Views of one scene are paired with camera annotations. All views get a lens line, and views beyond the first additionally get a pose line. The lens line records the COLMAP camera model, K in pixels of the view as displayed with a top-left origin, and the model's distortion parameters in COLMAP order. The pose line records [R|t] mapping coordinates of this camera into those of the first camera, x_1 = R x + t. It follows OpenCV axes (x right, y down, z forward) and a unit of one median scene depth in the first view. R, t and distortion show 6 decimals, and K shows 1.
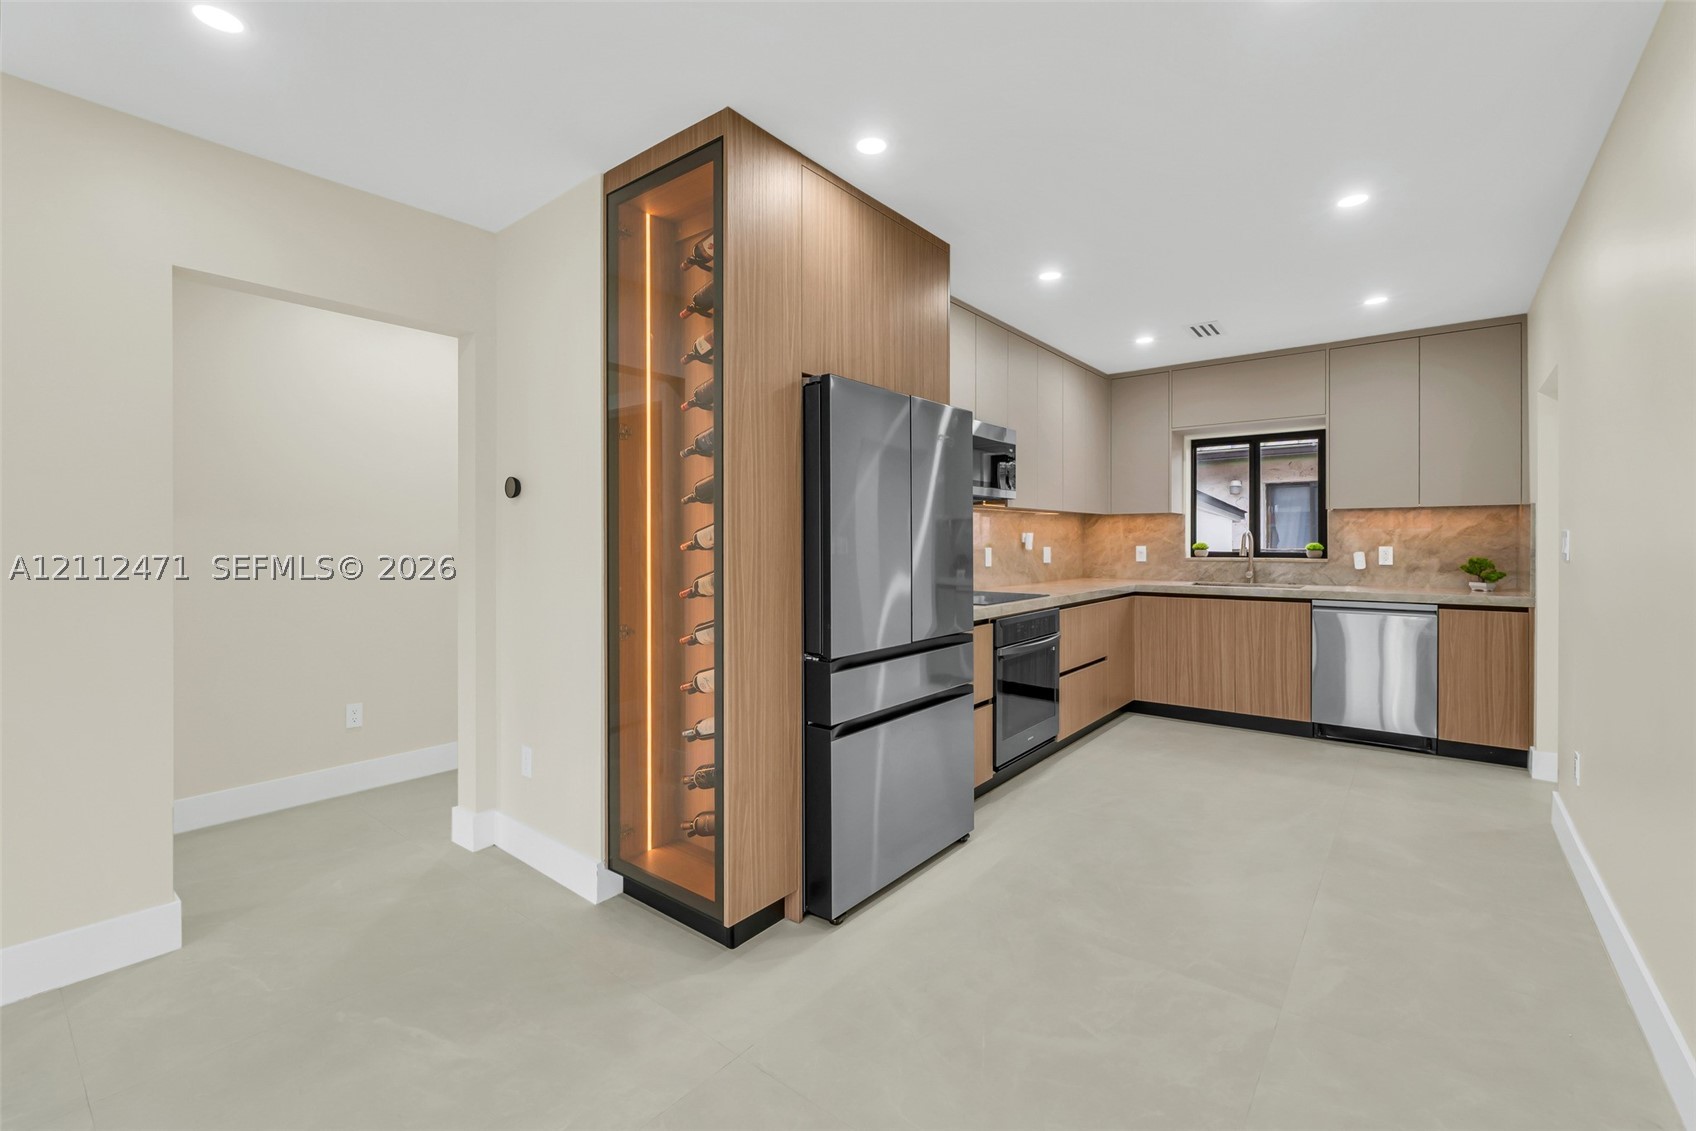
lens RADIAL K [[726.7, 0, 855.1], [0, 726.7, 543.9], [0, 0, 1]] dist [-0.002728, -0.000643]
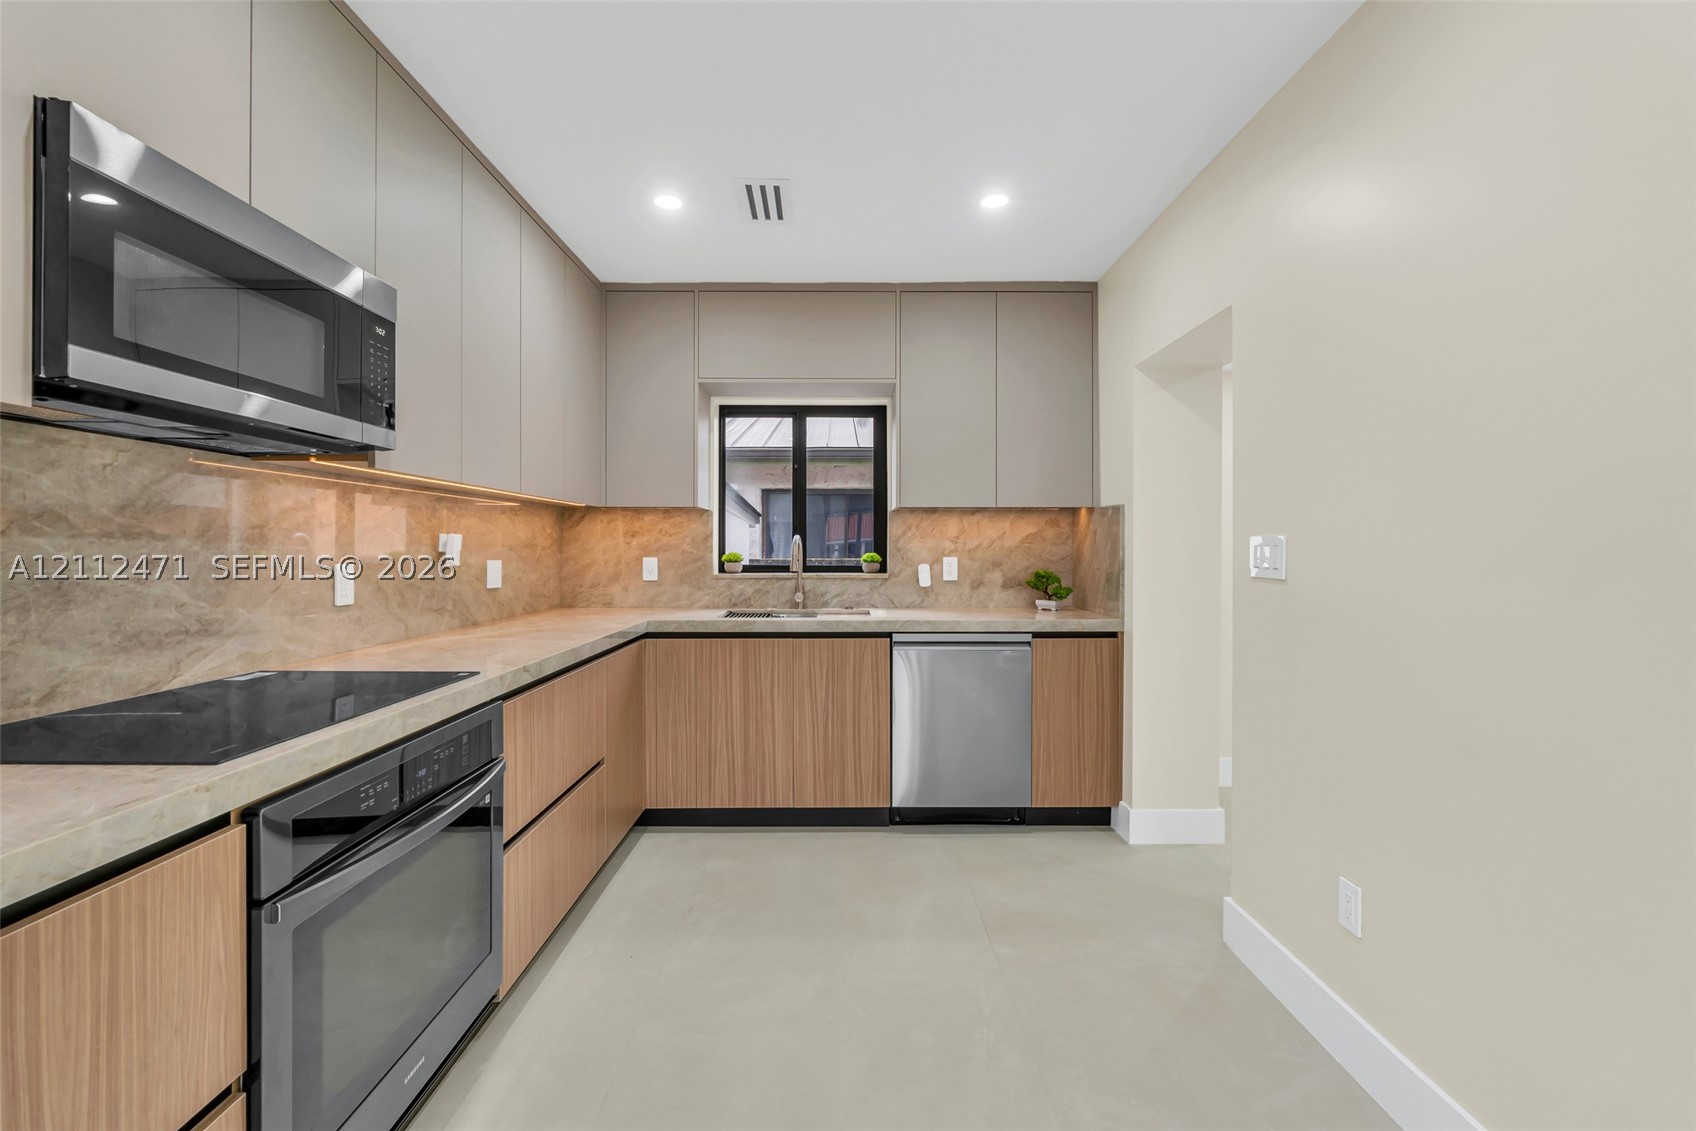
lens RADIAL K [[729.0, 0, 844.9], [0, 729.0, 552.6], [0, 0, 1]] dist [-0.001212, -0.000183]
pose [[0.782023, -0.000312, 0.623249, 0.143022], [0.000540, 1.000000, -0.000177, -0.001384], [-0.623249, 0.000475, 0.782023, 0.445894]]
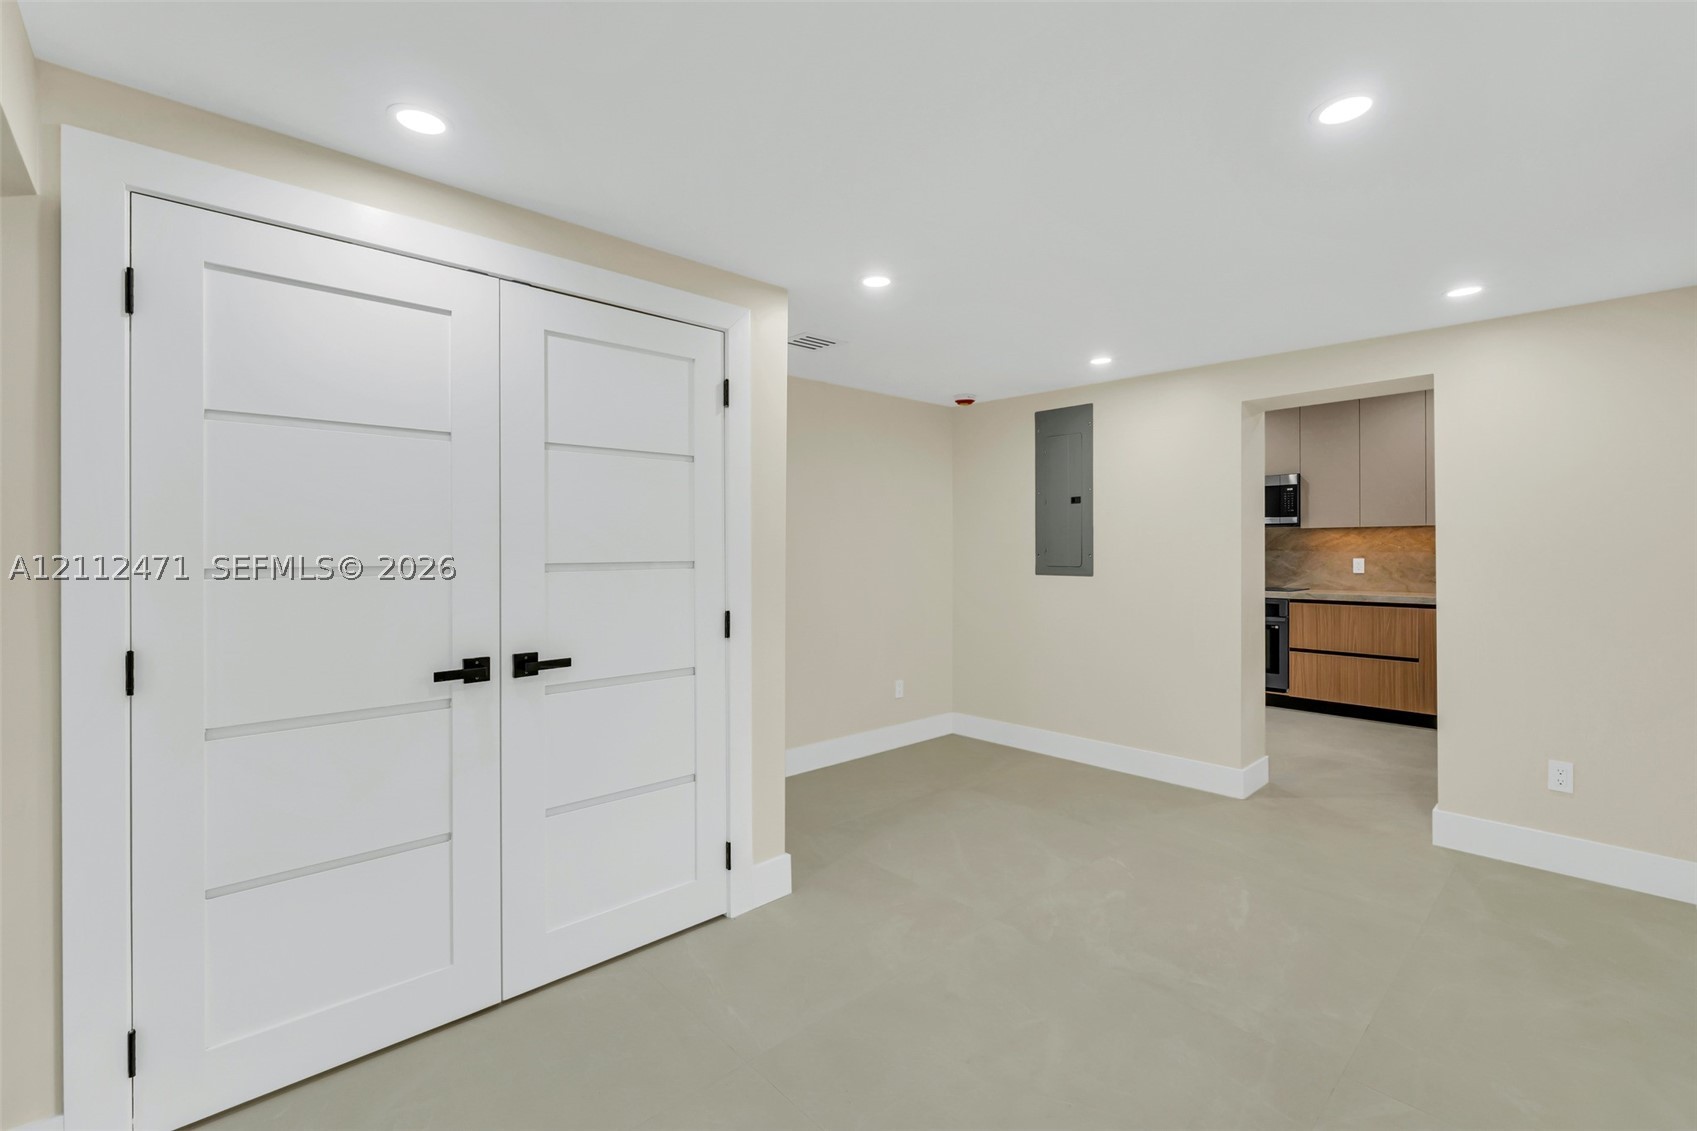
lens RADIAL K [[728.8, 0, 851.2], [0, 728.8, 544.9], [0, 0, 1]] dist [0.000761, -0.000024]
pose [[-0.152614, -0.004824, -0.988274, 1.545640], [-0.004768, 0.999980, -0.004145, -0.008366], [0.988274, 0.004080, -0.152634, 0.321443]]
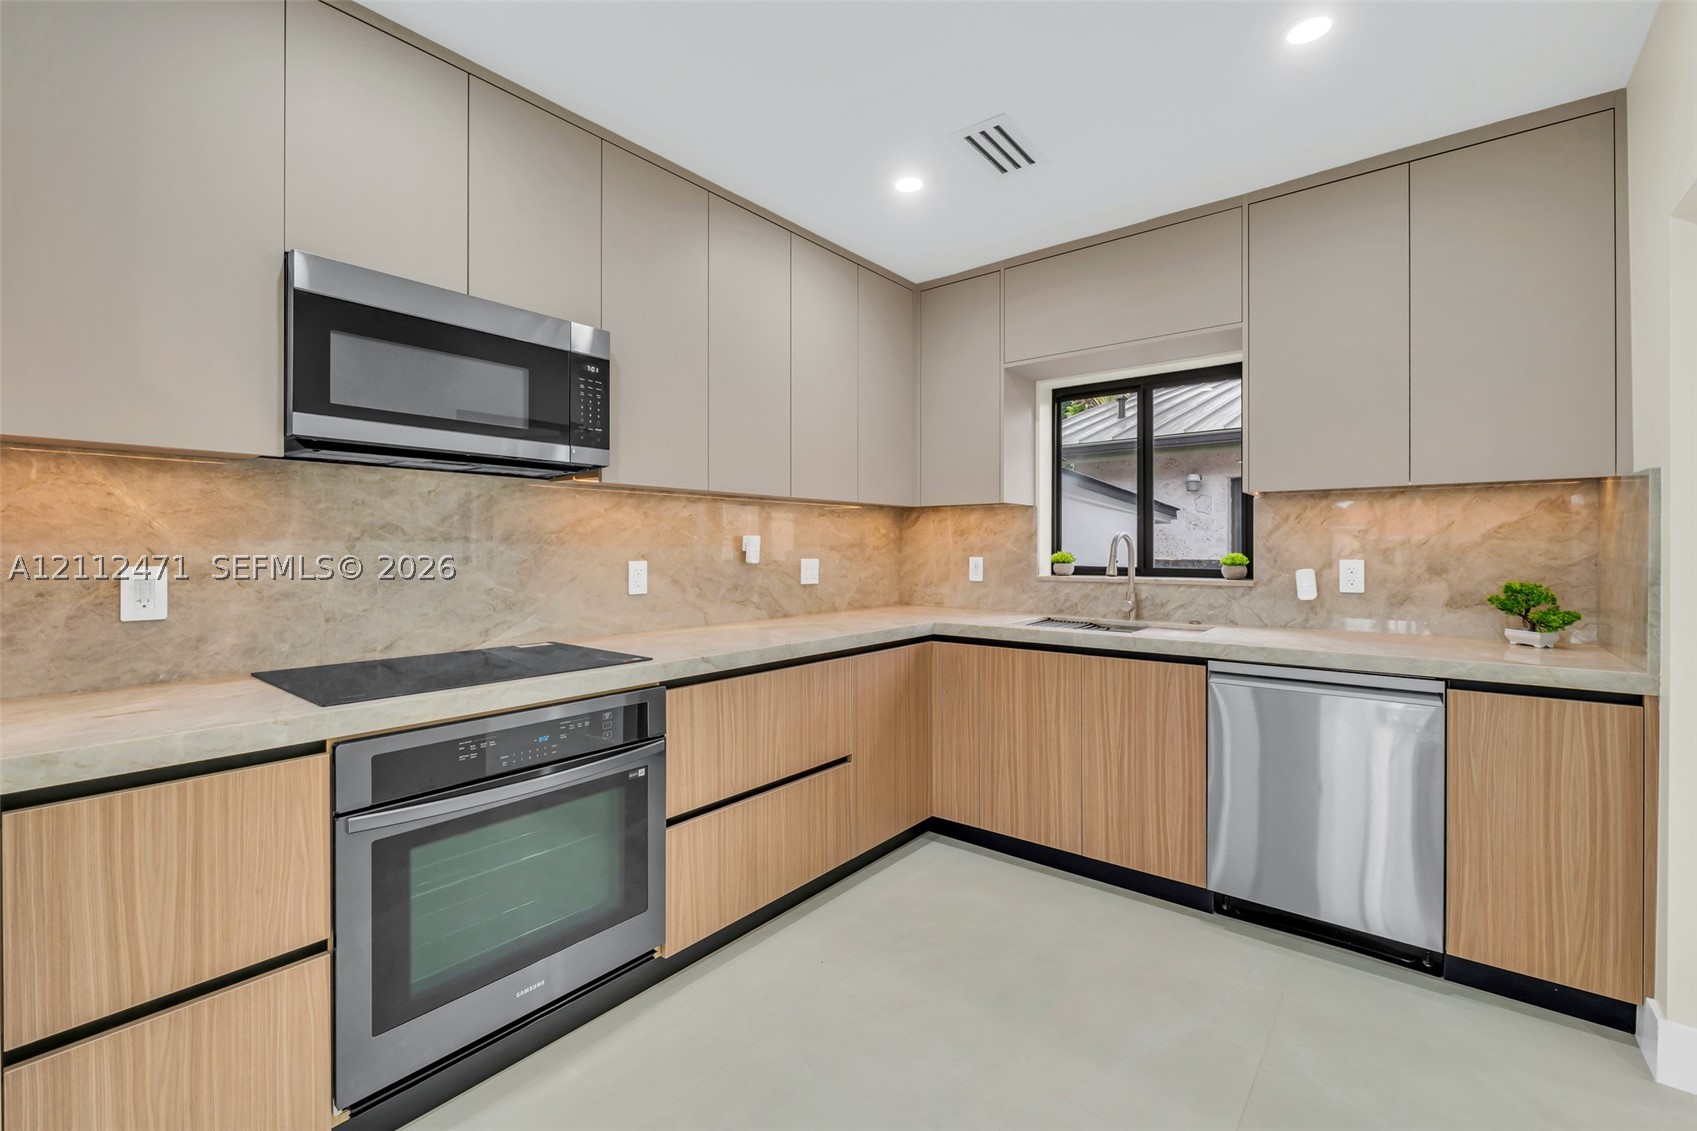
lens RADIAL K [[724.3, 0, 857.6], [0, 724.3, 550.1], [0, 0, 1]] dist [-0.002047, -0.000460]
pose [[0.999985, 0.001756, -0.005235, 0.351981], [-0.001765, 0.999997, -0.001771, -0.002172], [0.005232, 0.001780, 0.999985, 0.438165]]
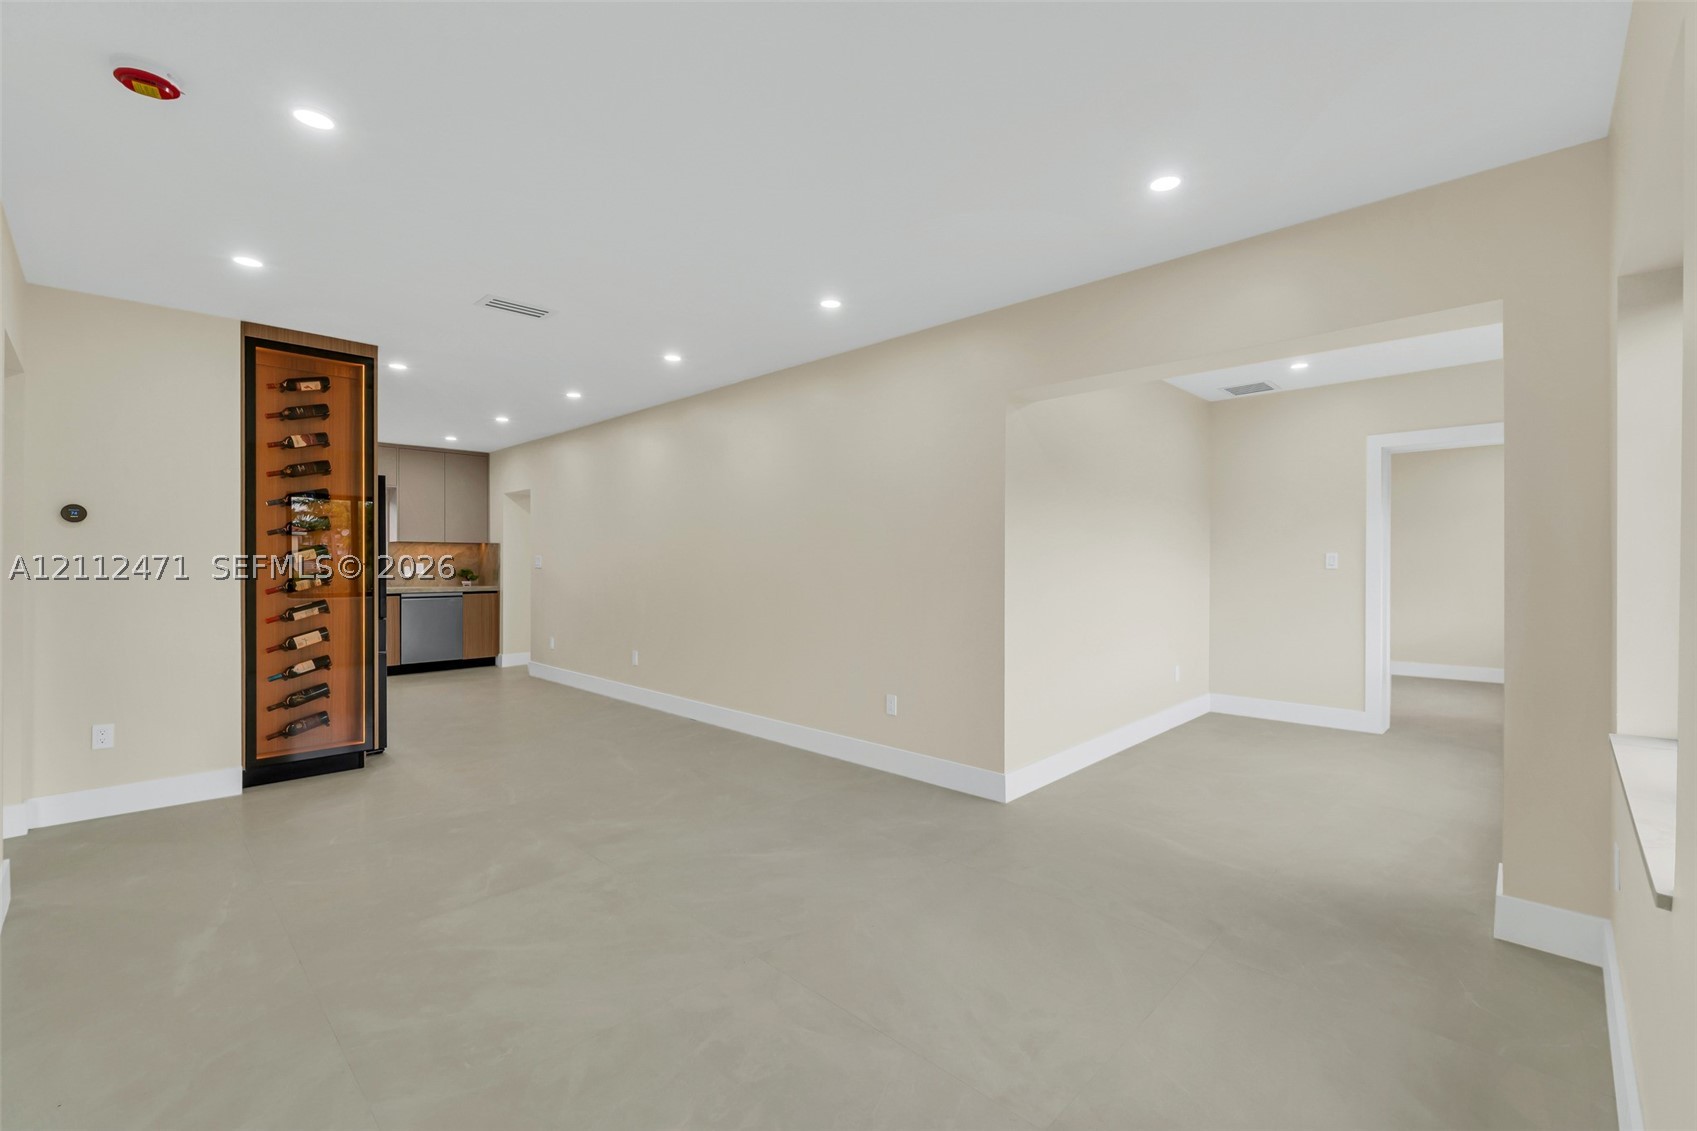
lens RADIAL K [[725.7, 0, 853.6], [0, 725.7, 562.6], [0, 0, 1]] dist [-0.000100, -0.000126]
pose [[0.103192, -0.000490, 0.994661, -0.927738], [0.004647, 0.999989, 0.000011, 0.006173], [-0.994651, 0.004621, 0.103194, -0.242169]]
